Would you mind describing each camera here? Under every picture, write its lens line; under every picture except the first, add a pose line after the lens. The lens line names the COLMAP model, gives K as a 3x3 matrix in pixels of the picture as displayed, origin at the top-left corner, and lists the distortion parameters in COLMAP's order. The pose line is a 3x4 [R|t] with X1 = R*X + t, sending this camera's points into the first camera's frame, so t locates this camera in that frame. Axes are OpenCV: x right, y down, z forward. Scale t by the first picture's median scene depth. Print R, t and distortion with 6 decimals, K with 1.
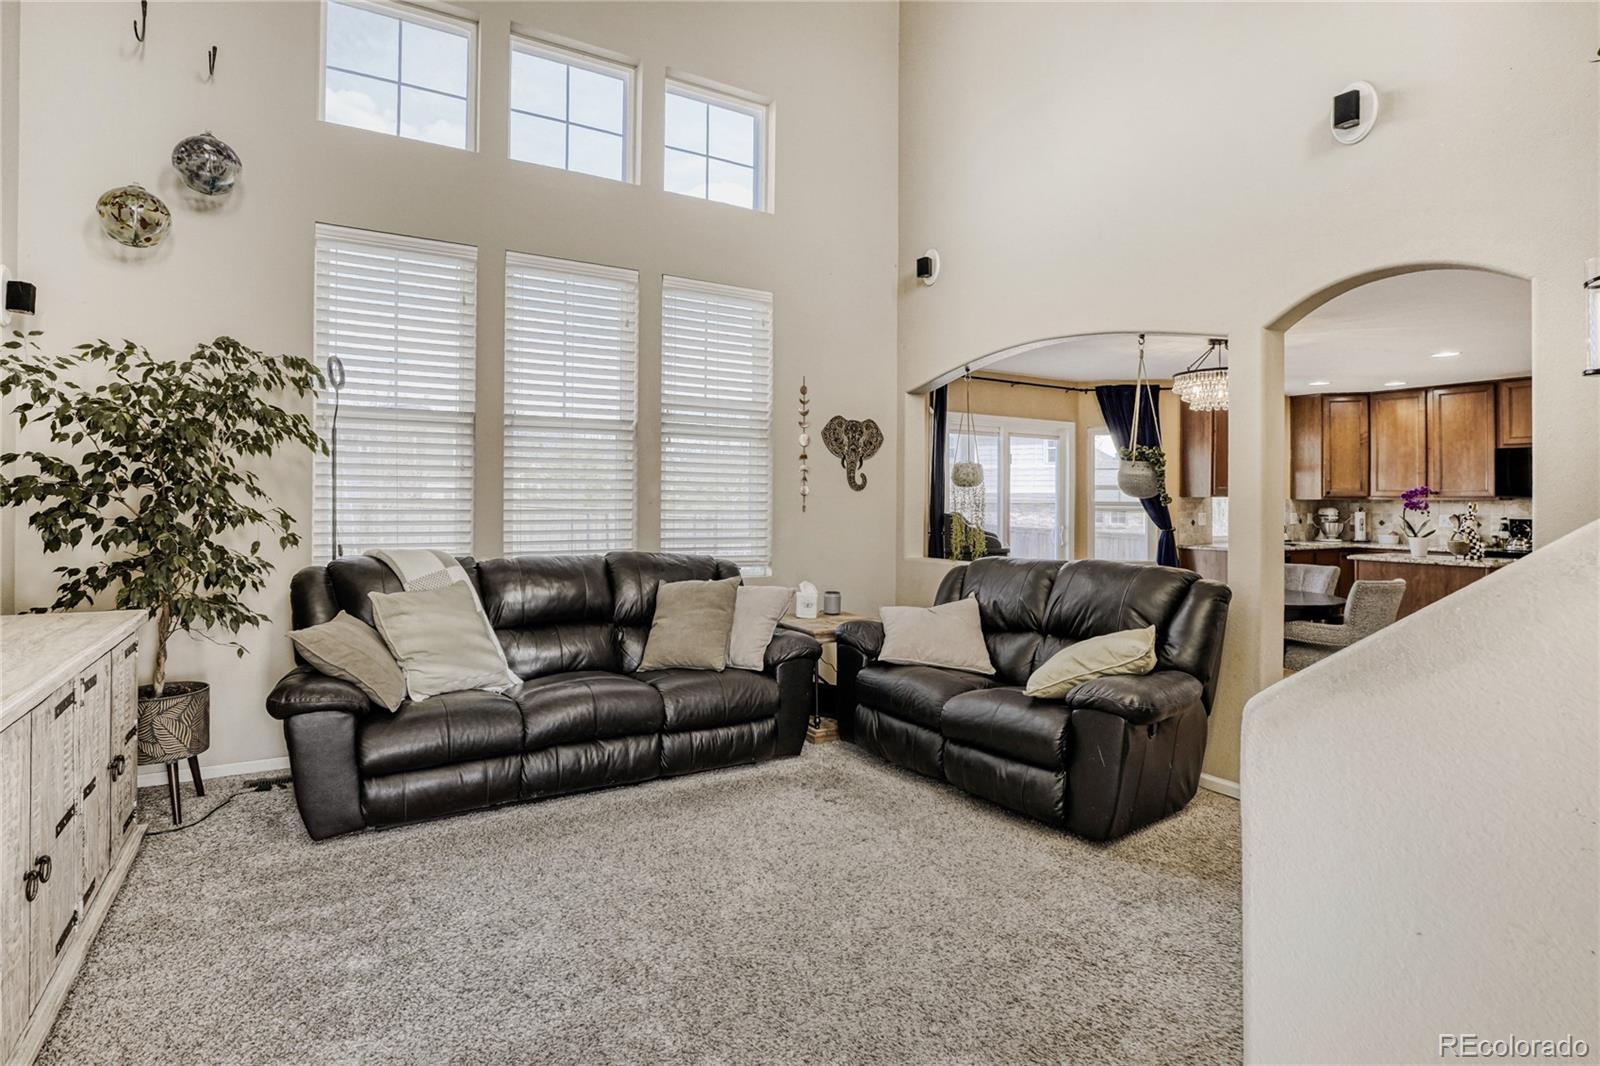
lens RADIAL K [[816.3, 0, 796.2], [0, 816.3, 496.2], [0, 0, 1]] dist [-0.018415, 0.001132]
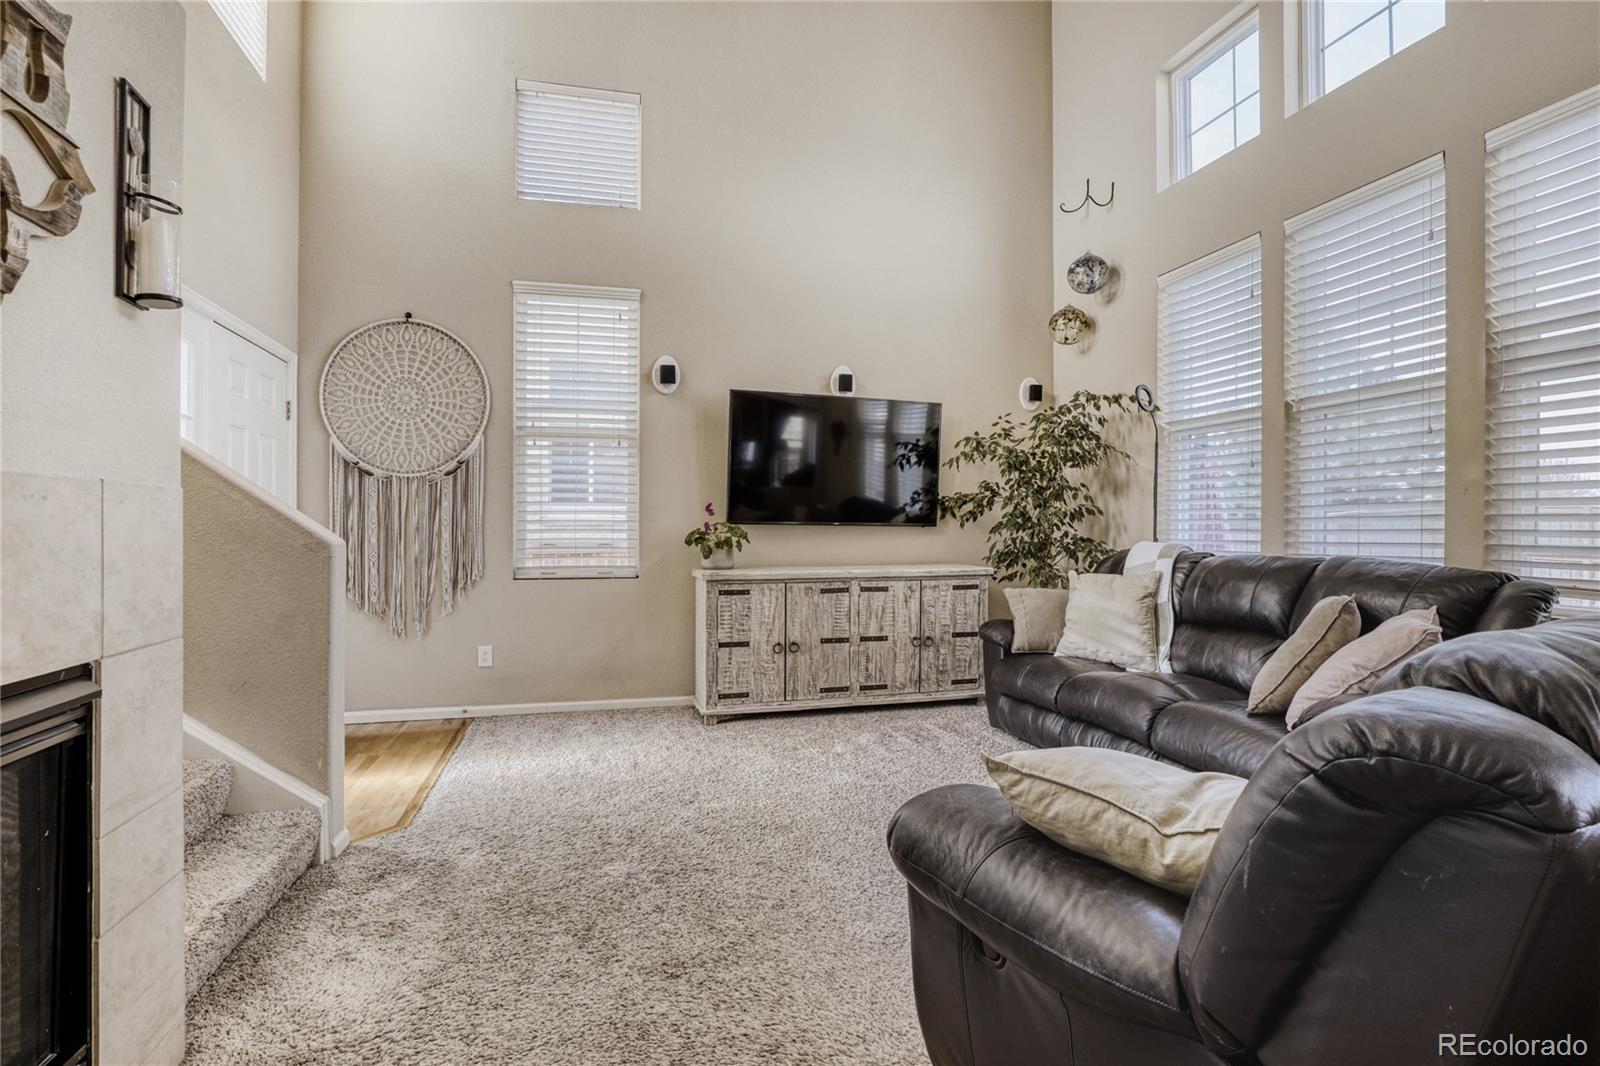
lens RADIAL K [[788.7, 0, 806.2], [0, 788.7, 523.3], [0, 0, 1]] dist [-0.039937, 0.008032]
pose [[-0.266367, -0.012377, -0.963792, 0.566425], [0.006676, 0.999870, -0.014685, 0.042102], [0.963849, -0.010346, -0.266249, 0.660932]]
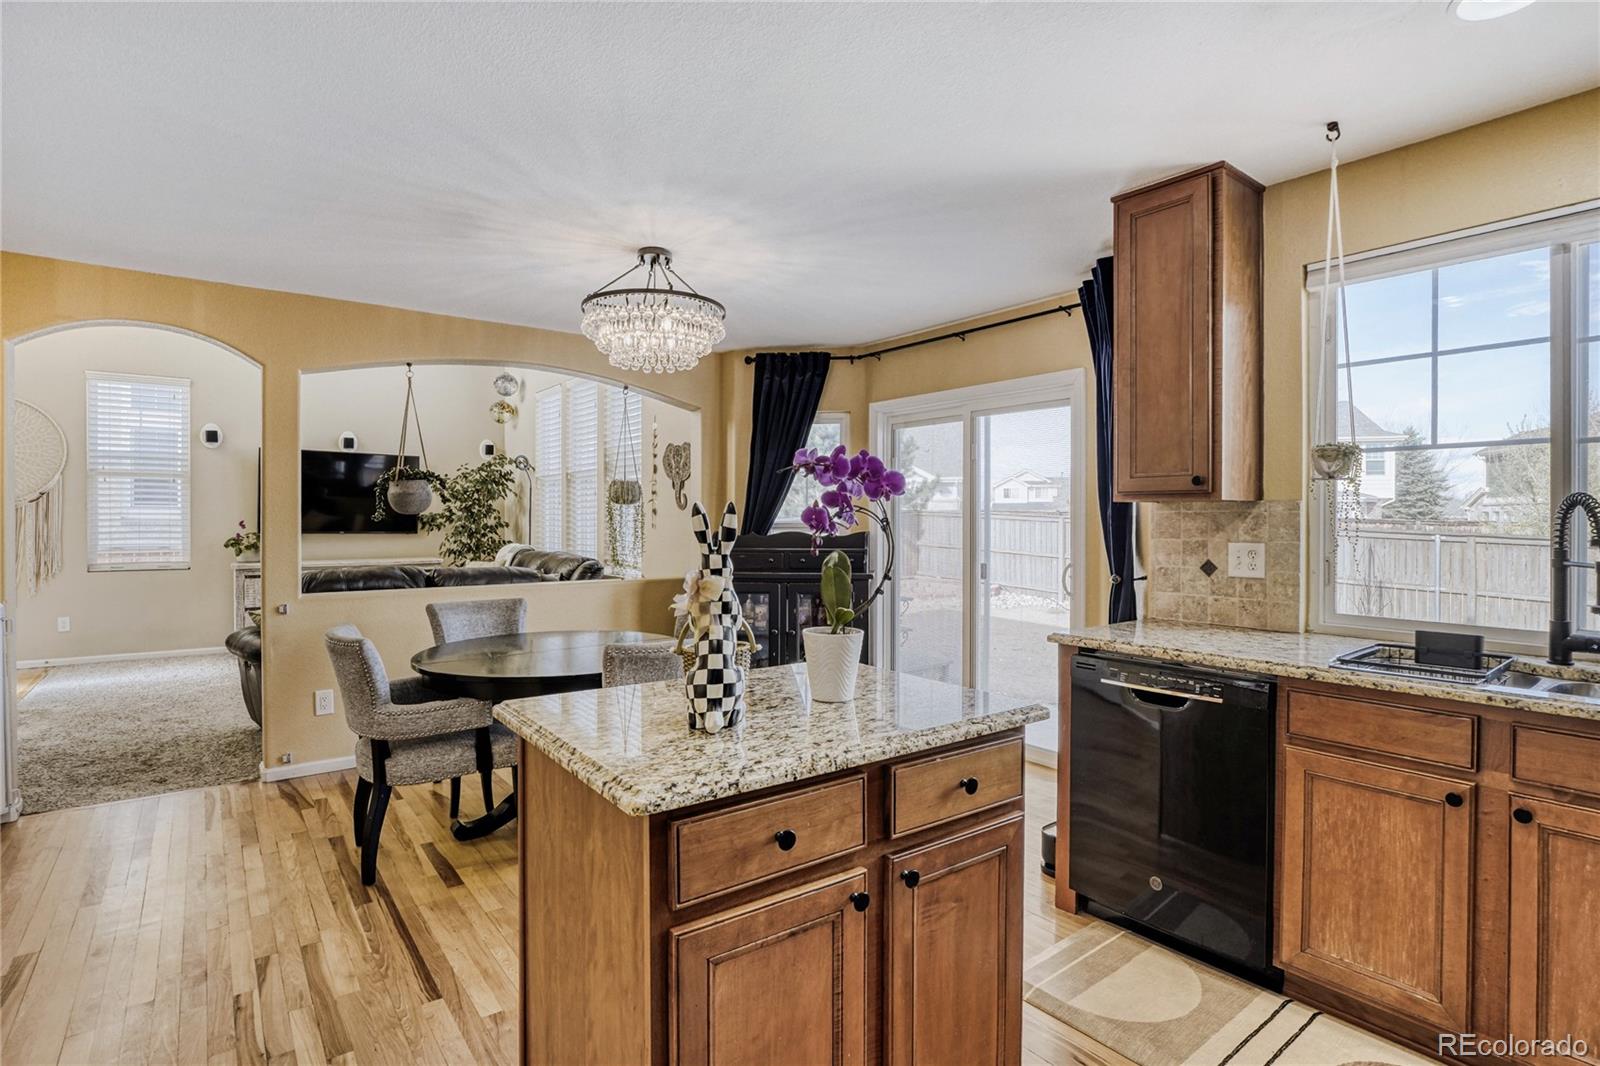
lens RADIAL K [[788.7, 0, 822.4], [0, 788.7, 530.1], [0, 0, 1]] dist [-0.039937, 0.008032]
pose [[0.131817, 0.004500, -0.991264, 1.354432], [0.007100, 0.999960, 0.005483, 0.018466], [0.991249, -0.007761, 0.131780, 1.248695]]
